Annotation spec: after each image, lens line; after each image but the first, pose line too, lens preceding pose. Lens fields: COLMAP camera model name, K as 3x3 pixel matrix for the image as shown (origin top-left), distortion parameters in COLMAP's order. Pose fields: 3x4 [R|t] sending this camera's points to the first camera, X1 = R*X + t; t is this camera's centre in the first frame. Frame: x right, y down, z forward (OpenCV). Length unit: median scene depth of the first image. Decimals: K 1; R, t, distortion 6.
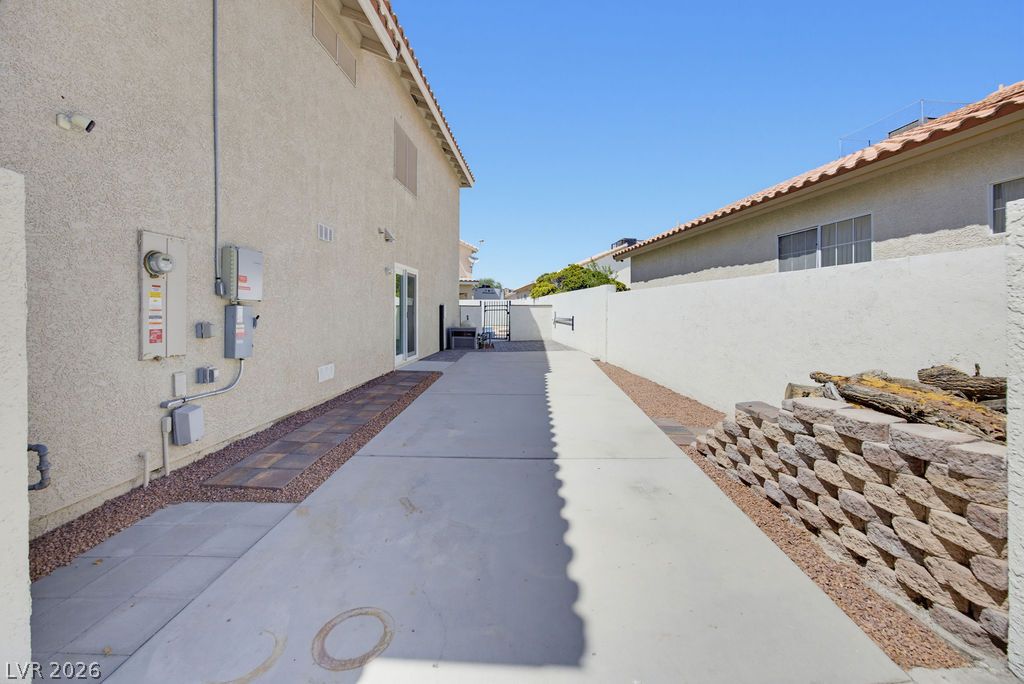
lens RADIAL K [[405.6, 0, 505.6], [0, 405.6, 302.8], [0, 0, 1]] dist [0.002299, 0.000374]
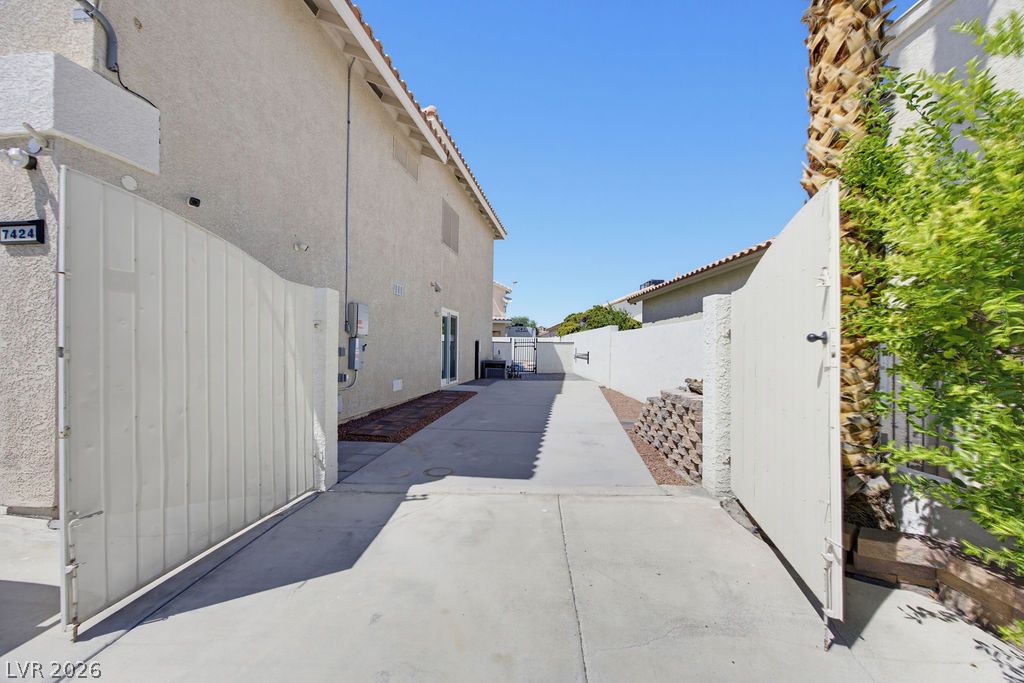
lens RADIAL K [[404.4, 0, 512.0], [0, 404.4, 341.5], [0, 0, 1]] dist [0.000537, 0.000066]
pose [[0.997408, 0.010147, -0.071240, 0.032741], [-0.010016, 0.999947, 0.002194, 0.003718], [0.071258, -0.001475, 0.997457, -0.199775]]
